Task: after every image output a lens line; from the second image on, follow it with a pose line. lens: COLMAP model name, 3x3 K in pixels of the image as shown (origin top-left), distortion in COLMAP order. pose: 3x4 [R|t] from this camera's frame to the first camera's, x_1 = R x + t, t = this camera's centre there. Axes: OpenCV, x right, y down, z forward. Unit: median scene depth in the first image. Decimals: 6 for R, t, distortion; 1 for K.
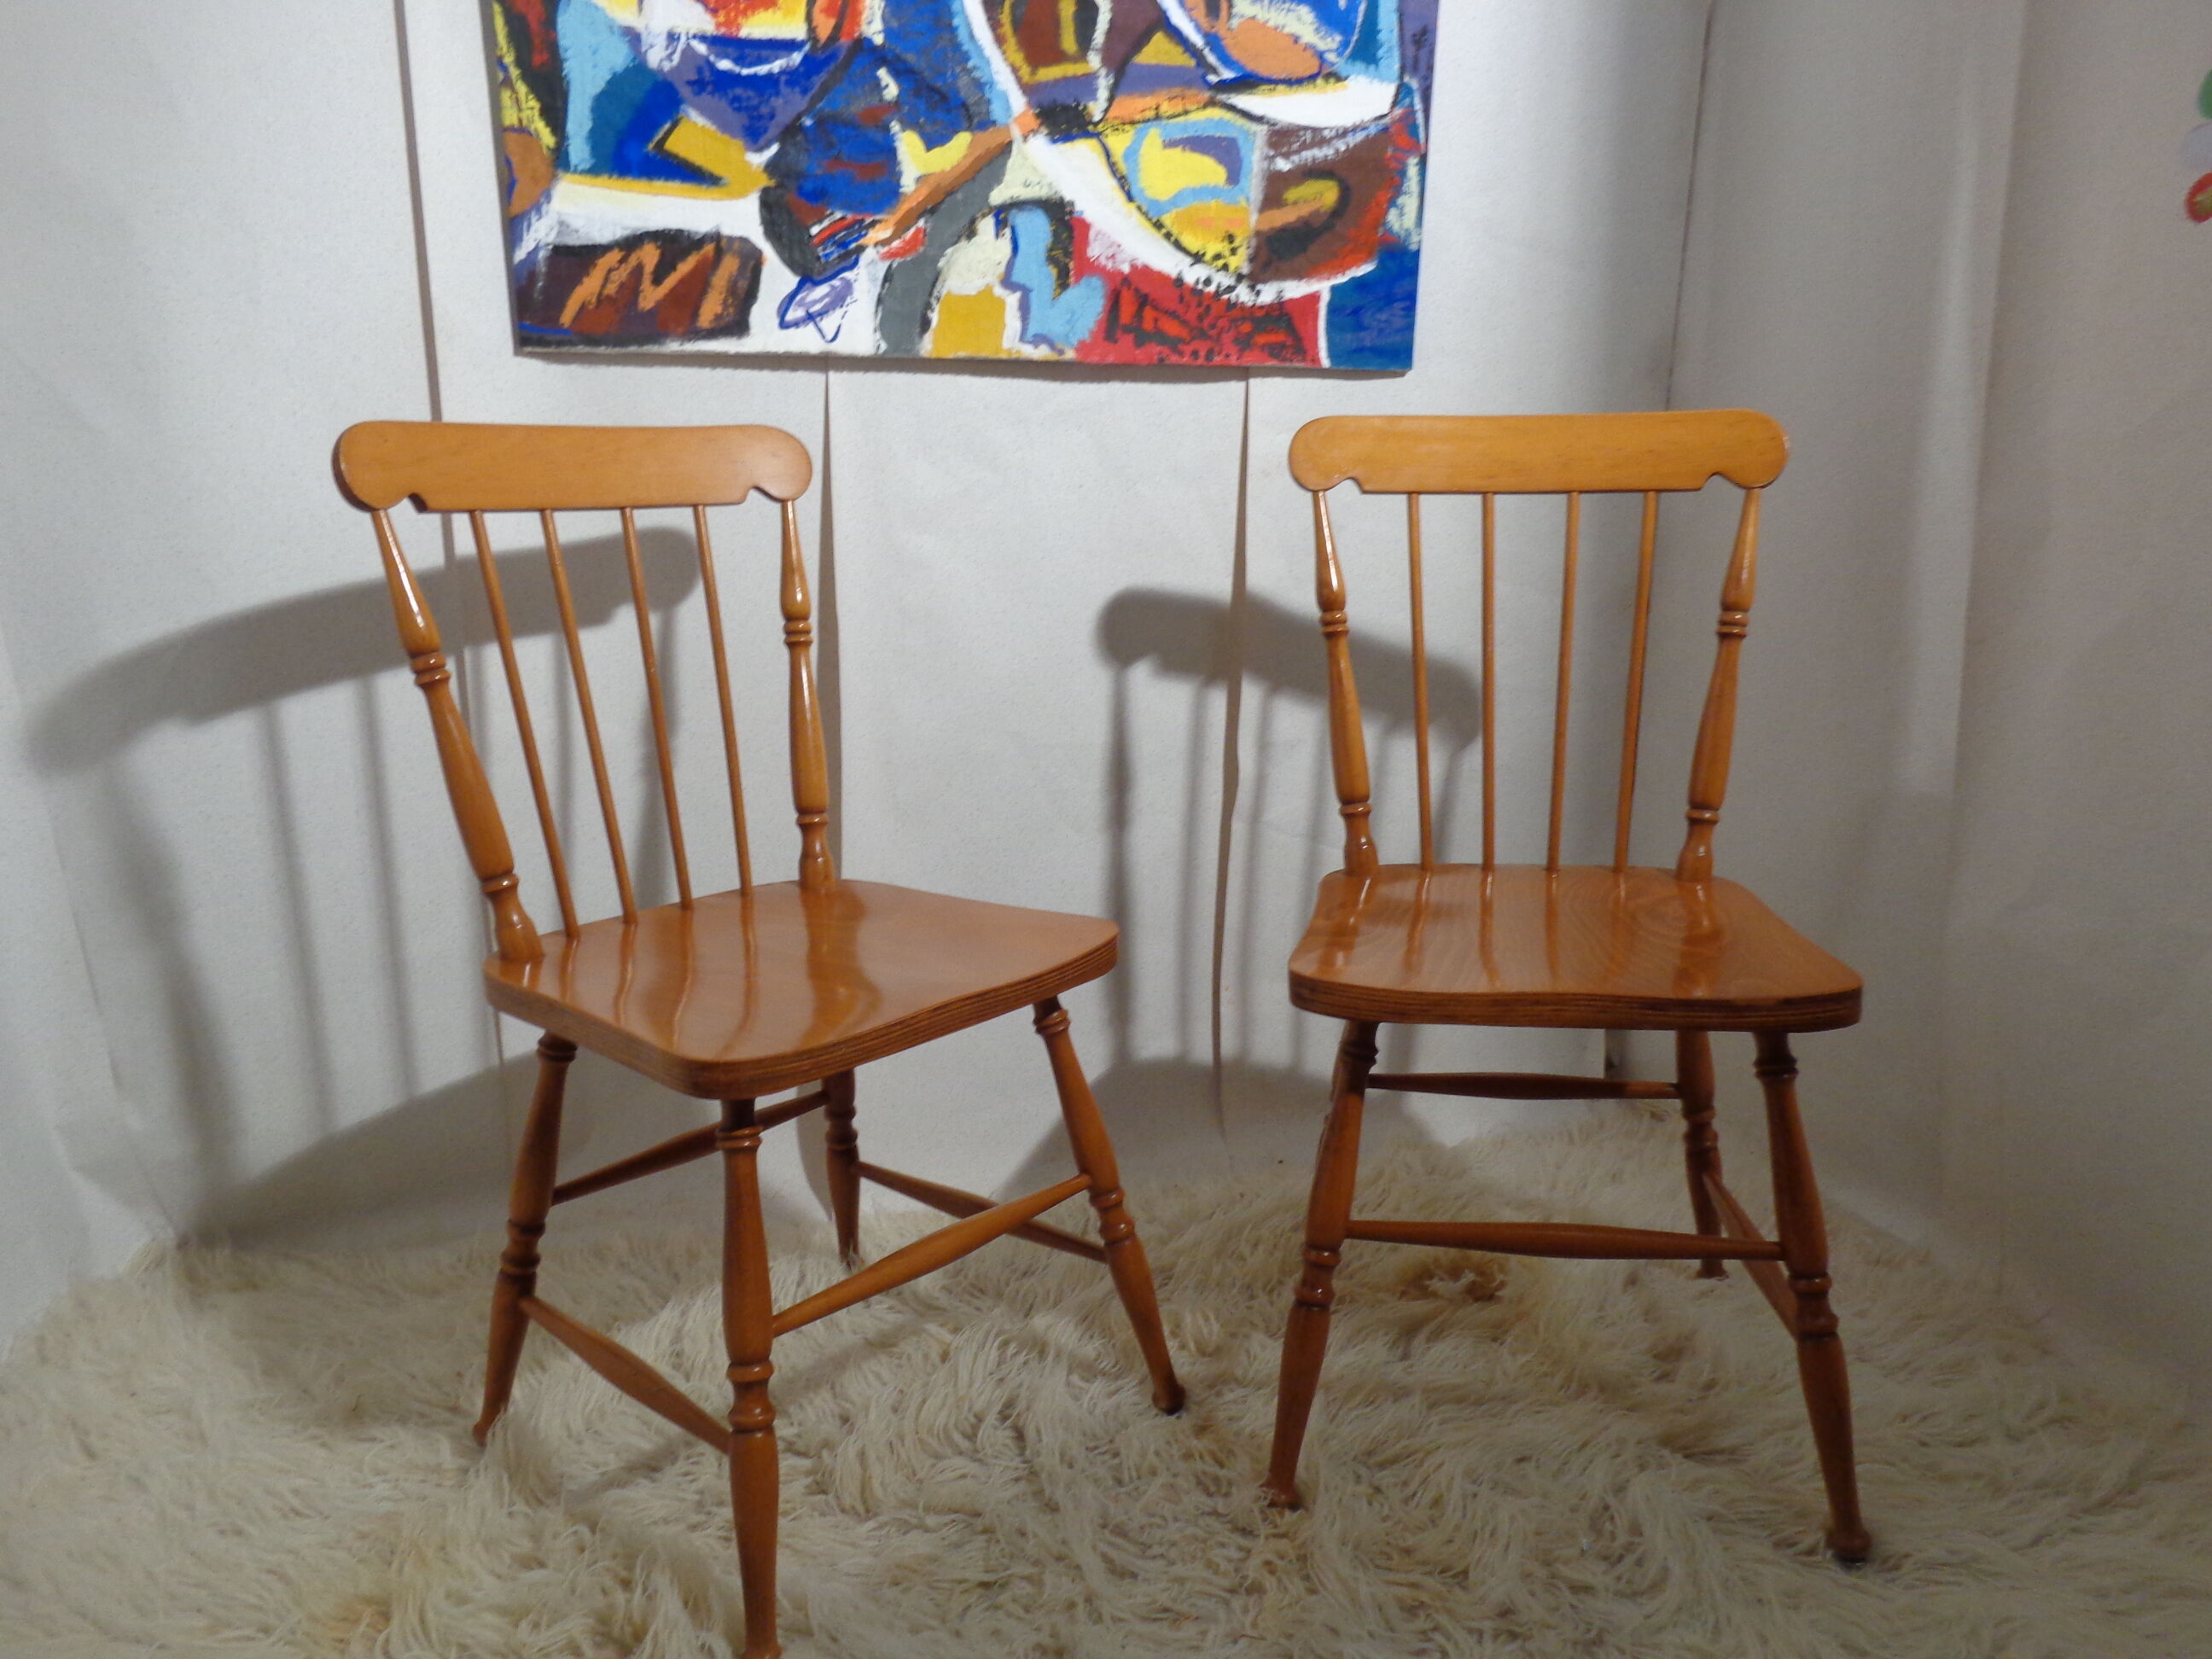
lens RADIAL K [[1723.1, 0, 1117.1], [0, 1723.1, 837.6], [0, 0, 1]] dist [-0.000706, 0.004144]
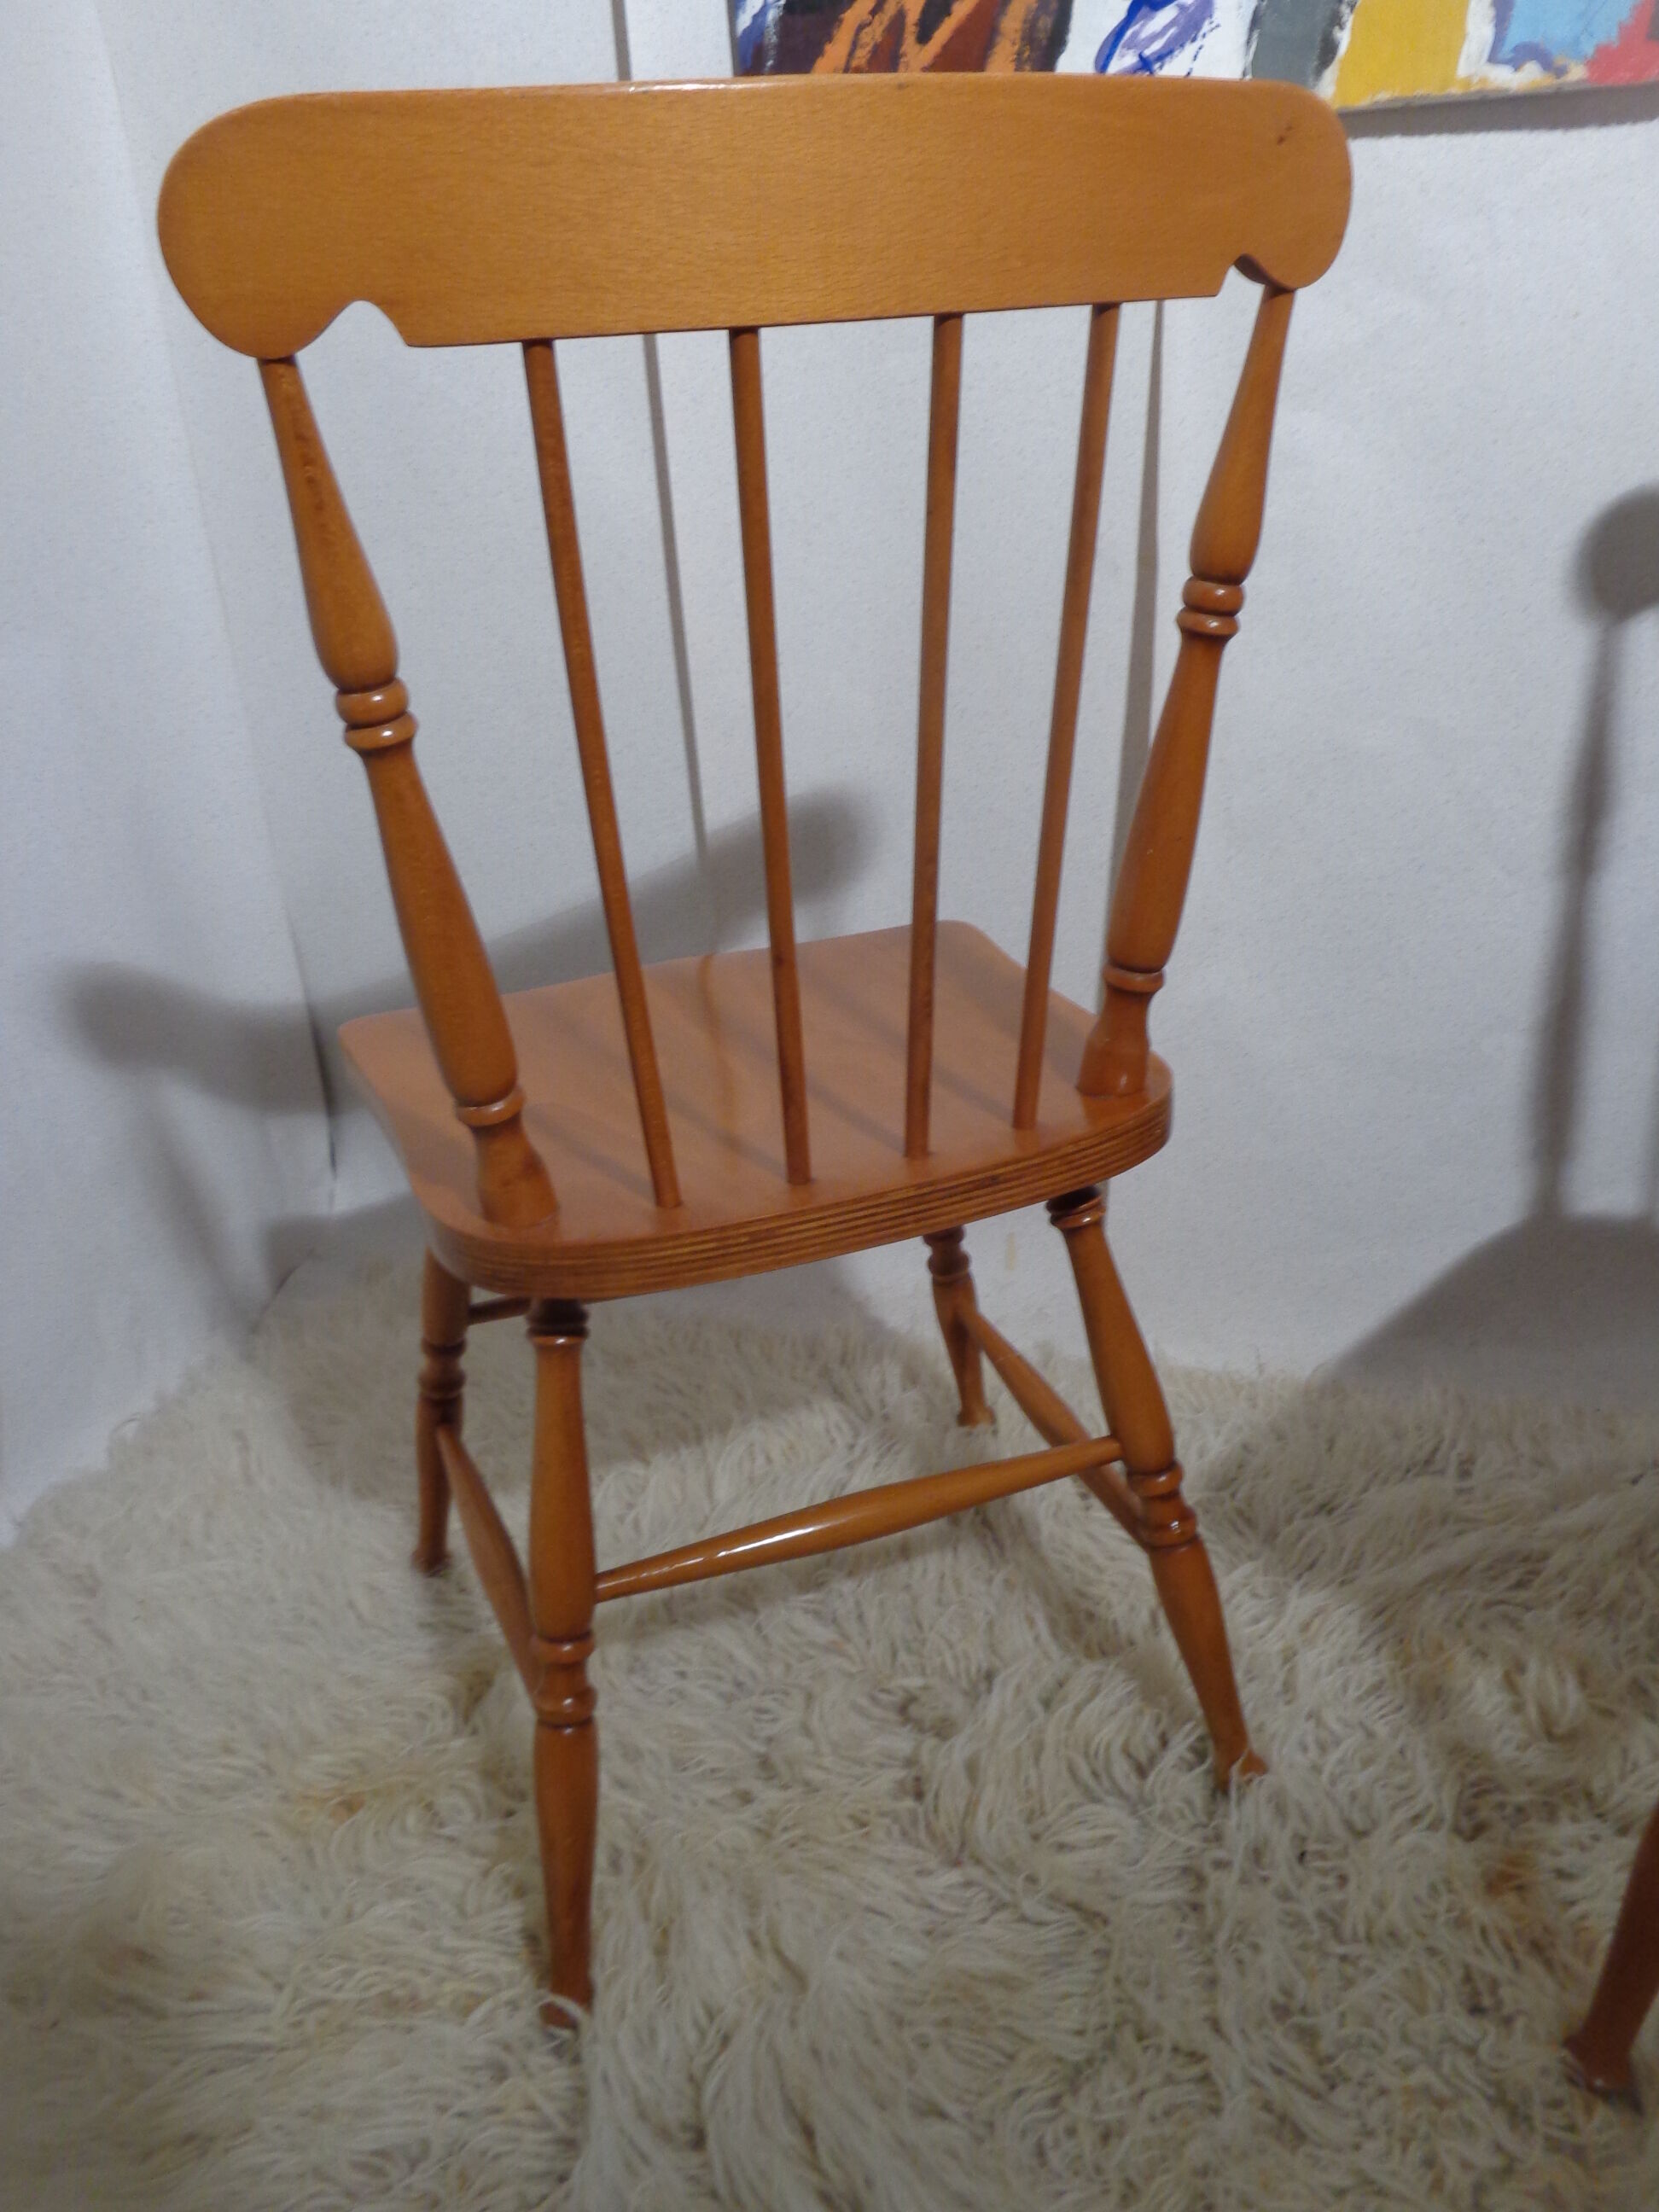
lens RADIAL K [[1723.1, 0, 782.3], [0, 1723.1, 1106.8], [0, 0, 1]] dist [-0.000706, 0.004144]
pose [[0.869932, 0.141607, -0.472403, 0.068364], [-0.052937, 0.979168, 0.196029, -0.037213], [0.490321, -0.145524, 0.859307, 0.321819]]
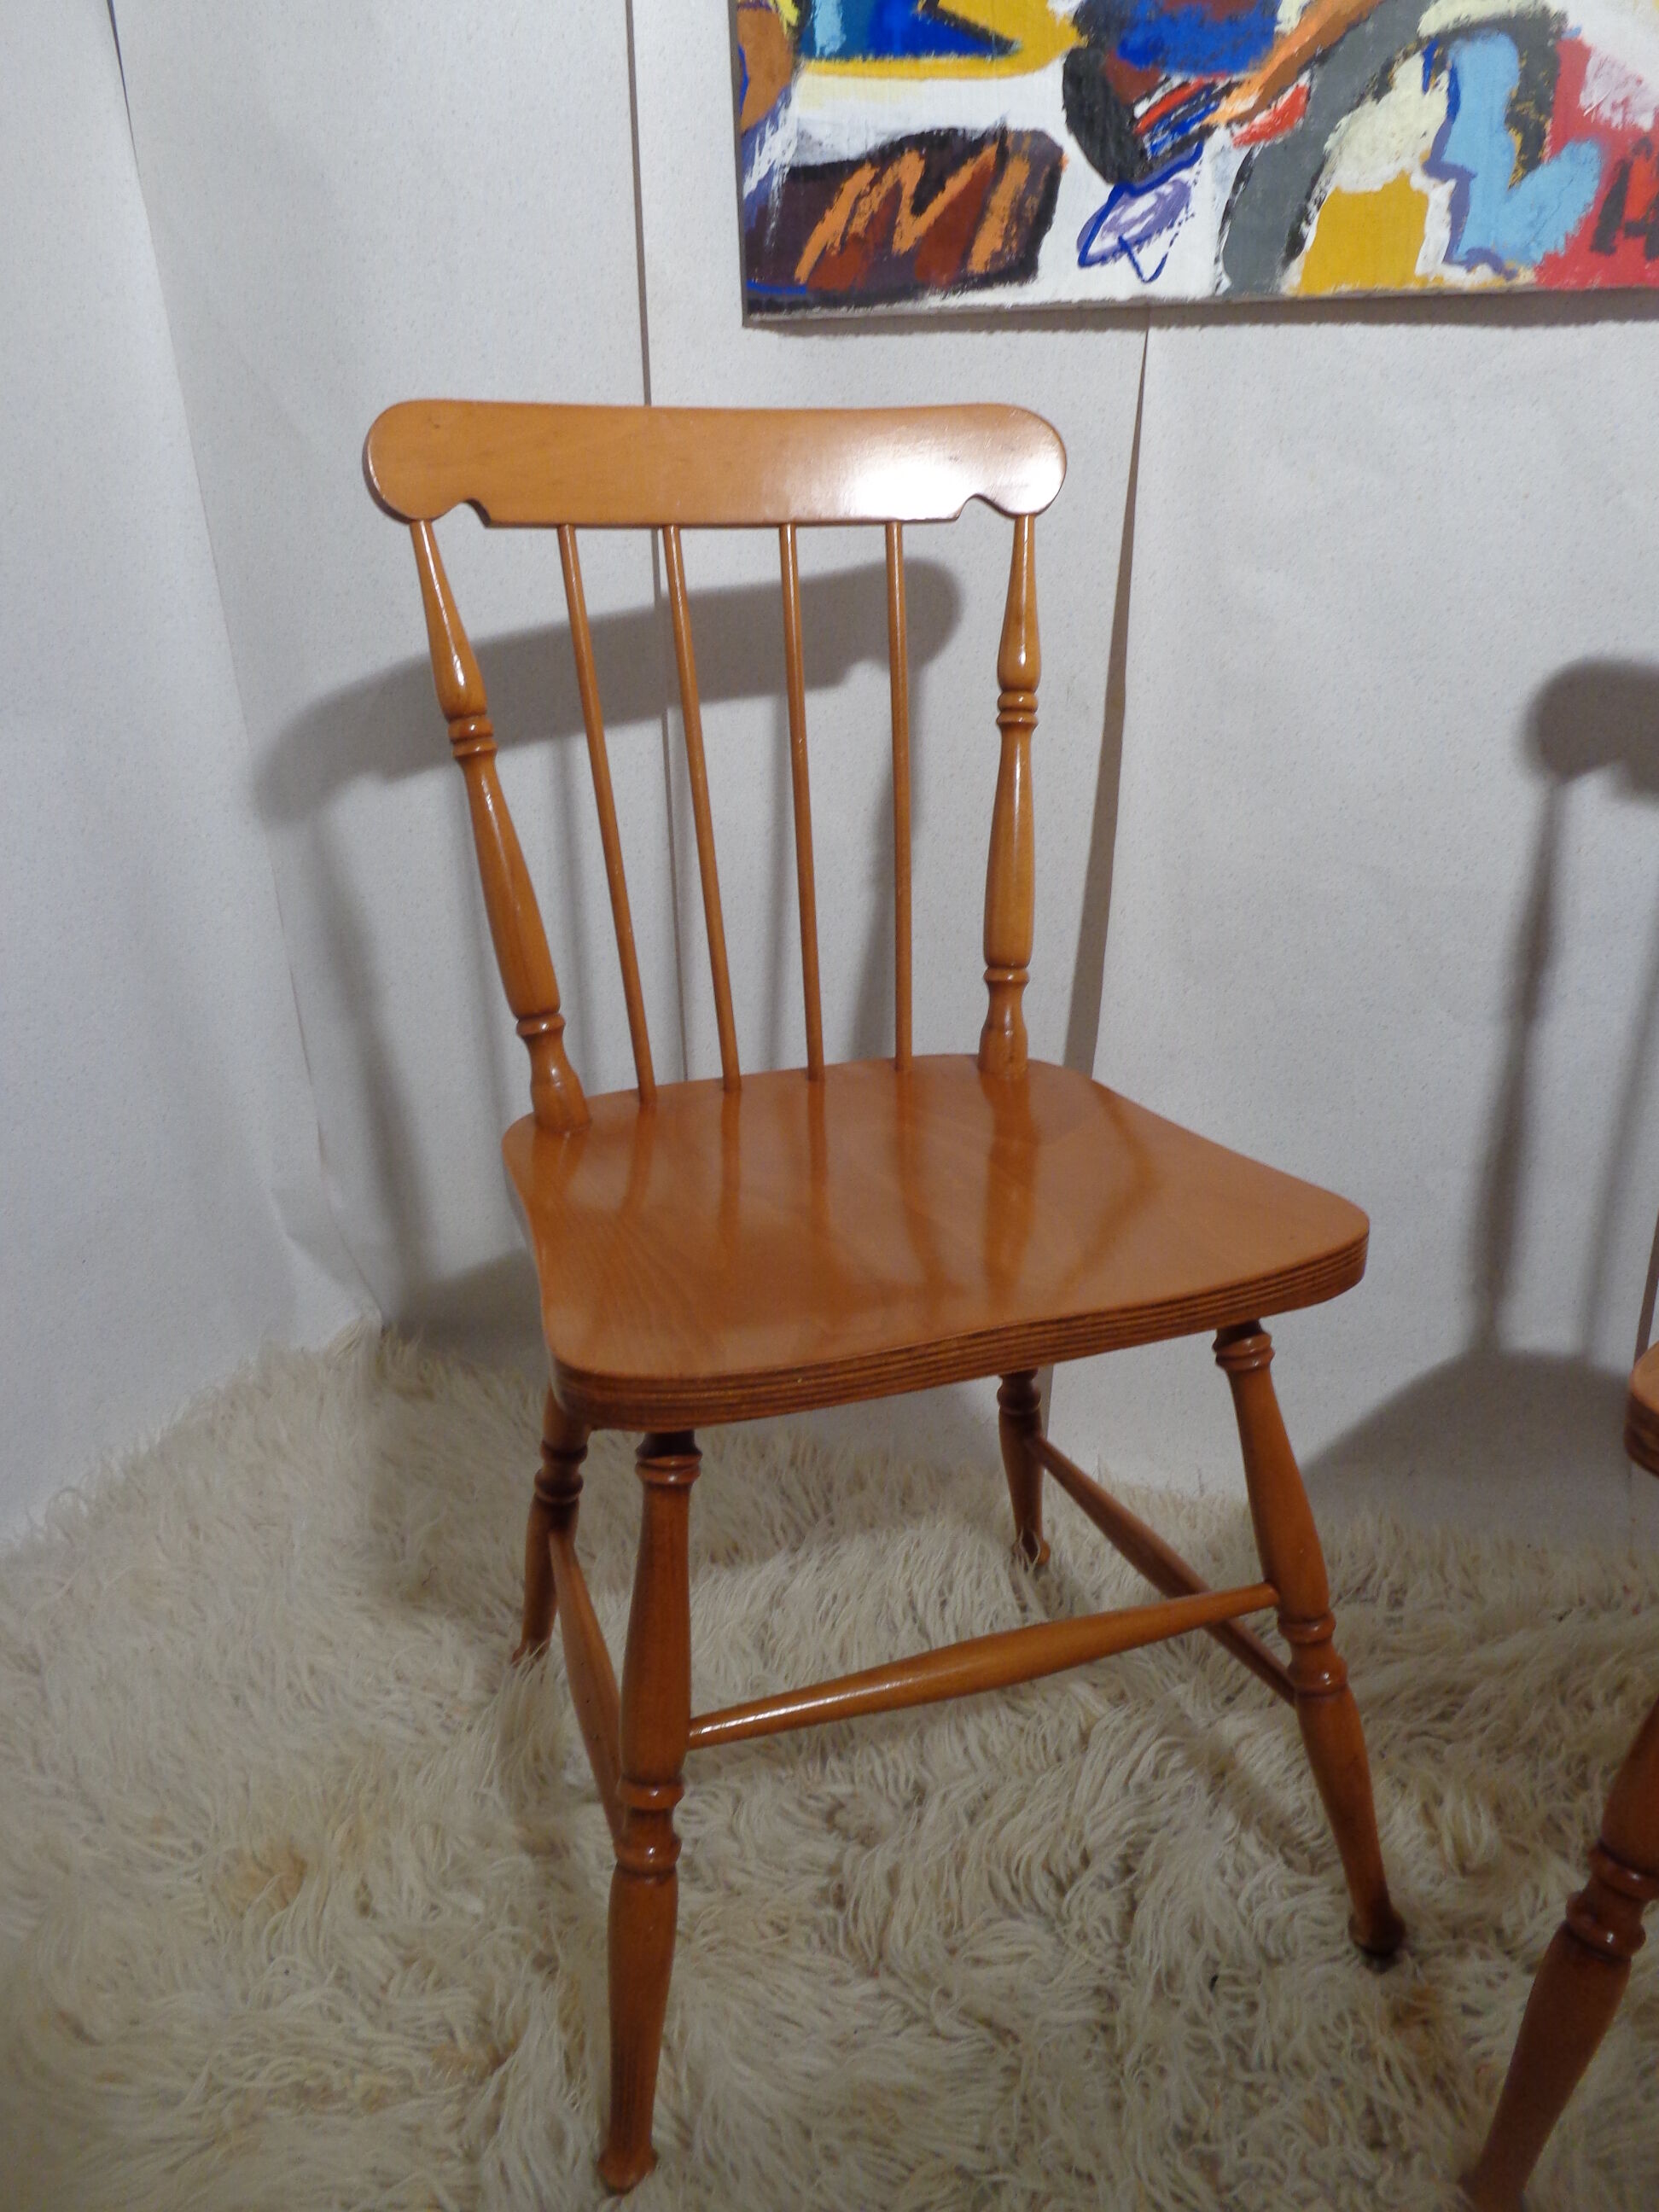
lens RADIAL K [[1723.1, 0, 774.2], [0, 1723.1, 1101.6], [0, 0, 1]] dist [-0.000706, 0.004144]
pose [[0.867148, 0.155035, -0.473306, 0.083291], [-0.099135, 0.985030, 0.141027, -0.047989], [0.488085, -0.075370, 0.869536, 0.309615]]
